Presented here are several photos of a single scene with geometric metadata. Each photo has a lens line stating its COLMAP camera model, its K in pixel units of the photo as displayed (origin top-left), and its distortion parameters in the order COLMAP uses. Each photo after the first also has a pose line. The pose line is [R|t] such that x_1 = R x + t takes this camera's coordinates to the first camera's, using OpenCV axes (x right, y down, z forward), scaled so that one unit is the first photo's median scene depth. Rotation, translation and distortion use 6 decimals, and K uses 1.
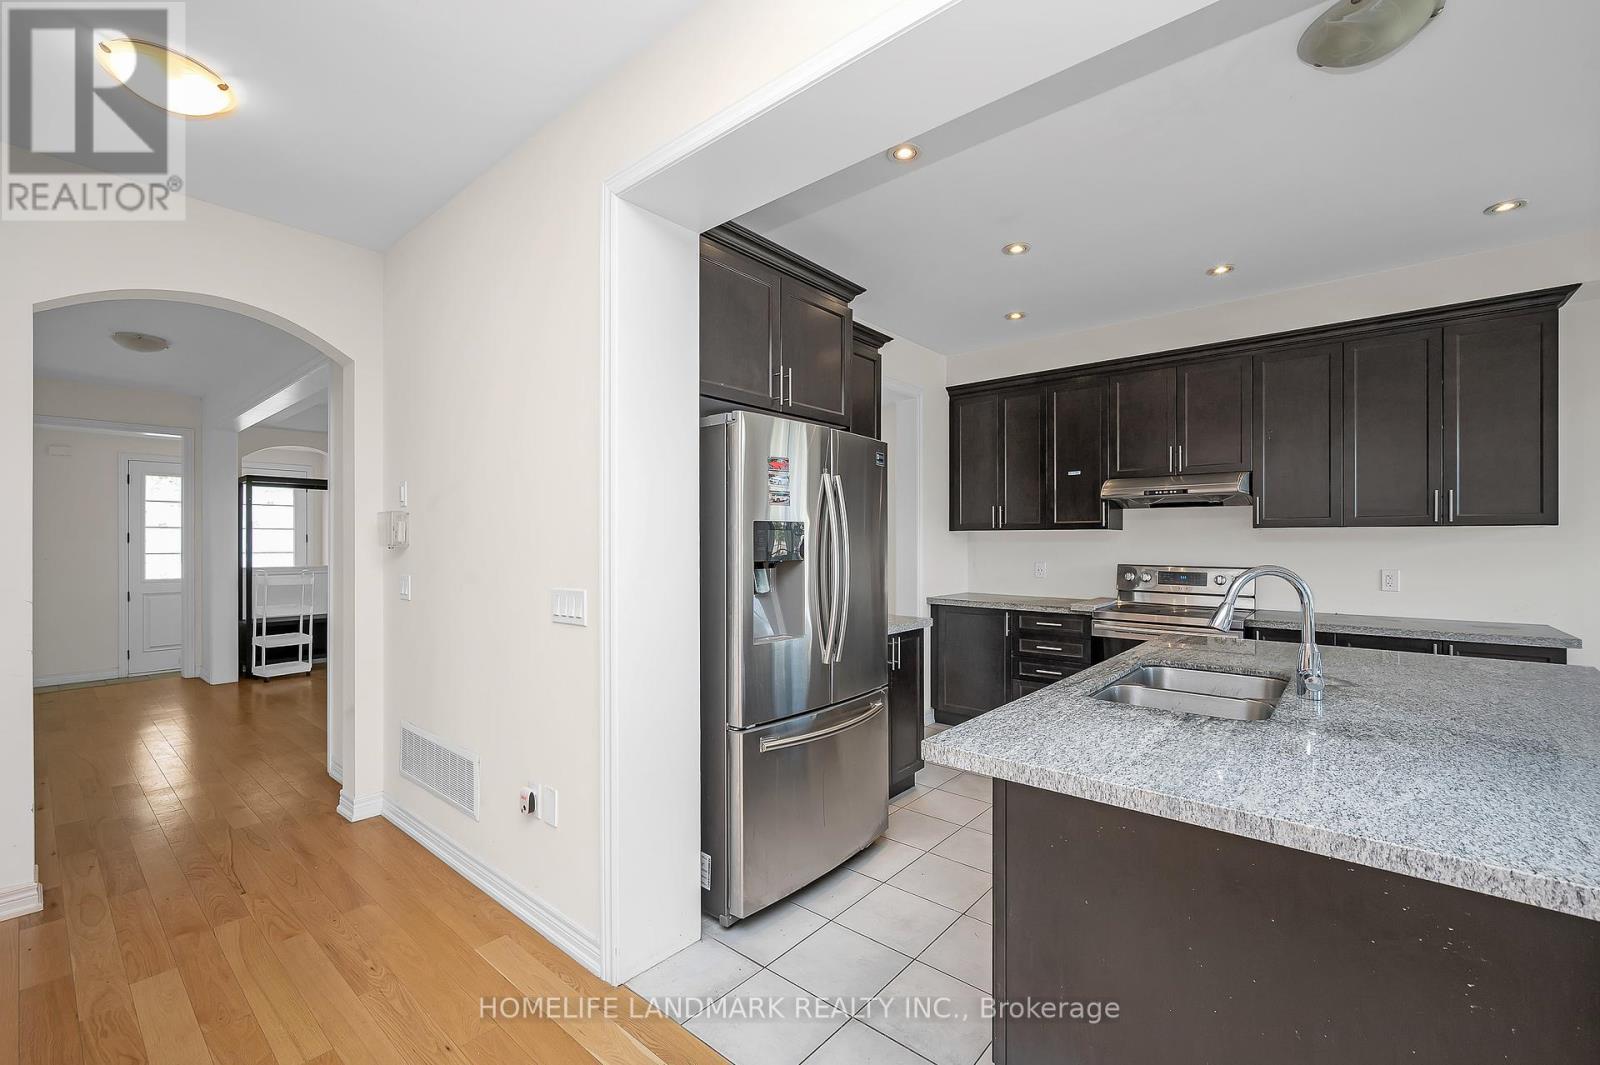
lens RADIAL K [[651.0, 0, 806.6], [0, 651.0, 541.9], [0, 0, 1]] dist [0.001066, 0.000408]
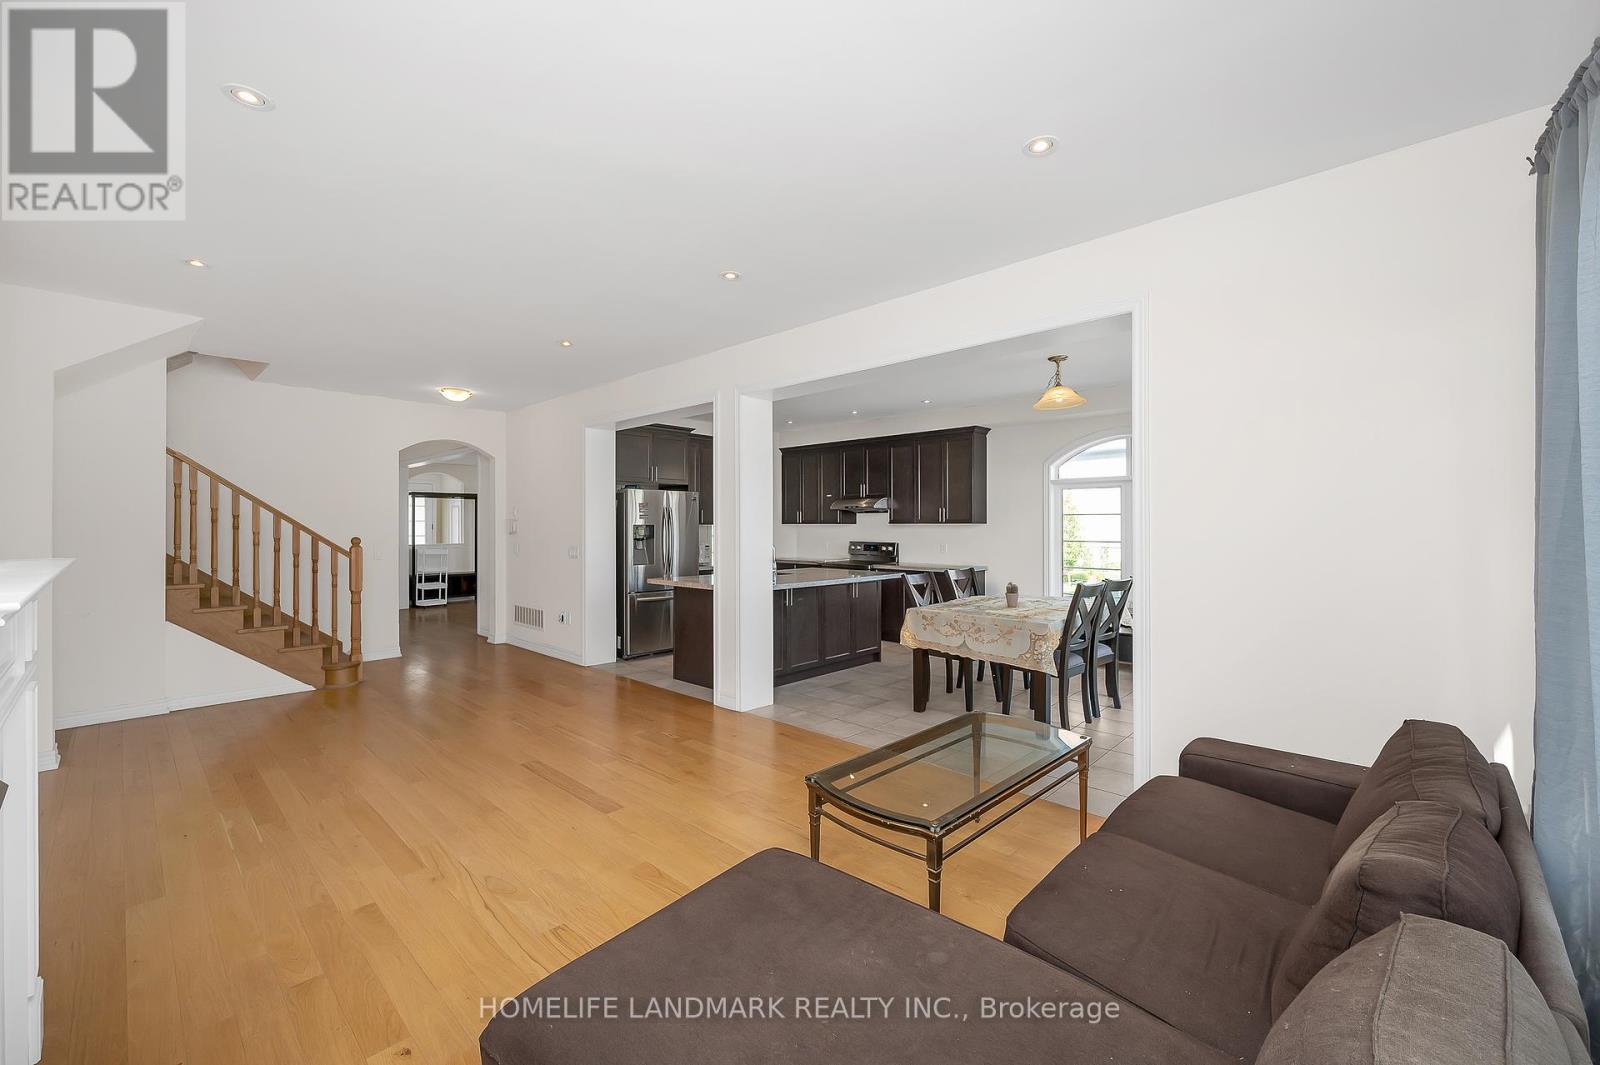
lens RADIAL K [[651.0, 0, 786.3], [0, 651.0, 525.2], [0, 0, 1]] dist [0.001066, 0.000408]
pose [[0.995648, -0.002267, -0.093164, 0.472730], [0.002223, 0.999997, -0.000574, -0.014200], [0.093165, 0.000365, 0.995651, -1.008495]]
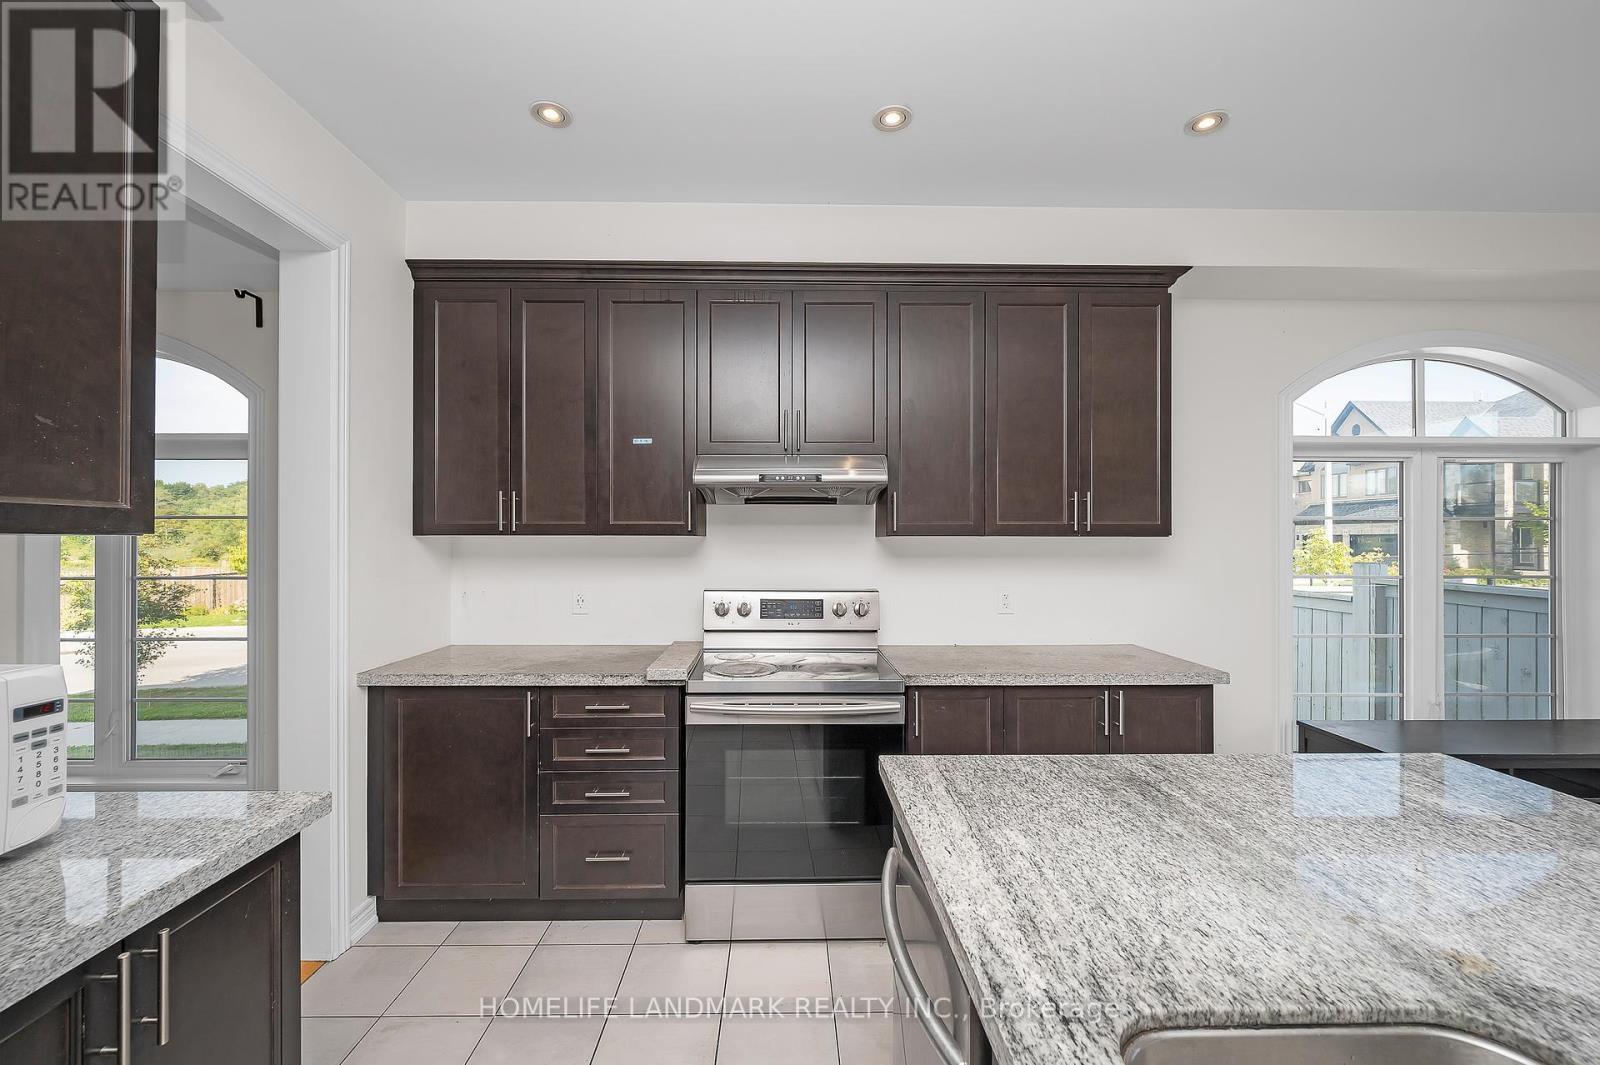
lens RADIAL K [[651.0, 0, 785.8], [0, 651.0, 538.6], [0, 0, 1]] dist [0.001066, 0.000408]
pose [[0.763009, 0.001390, 0.646387, 0.129504], [-0.001557, 0.999999, -0.000313, -0.016237], [-0.646386, -0.000768, 0.763010, 0.478027]]
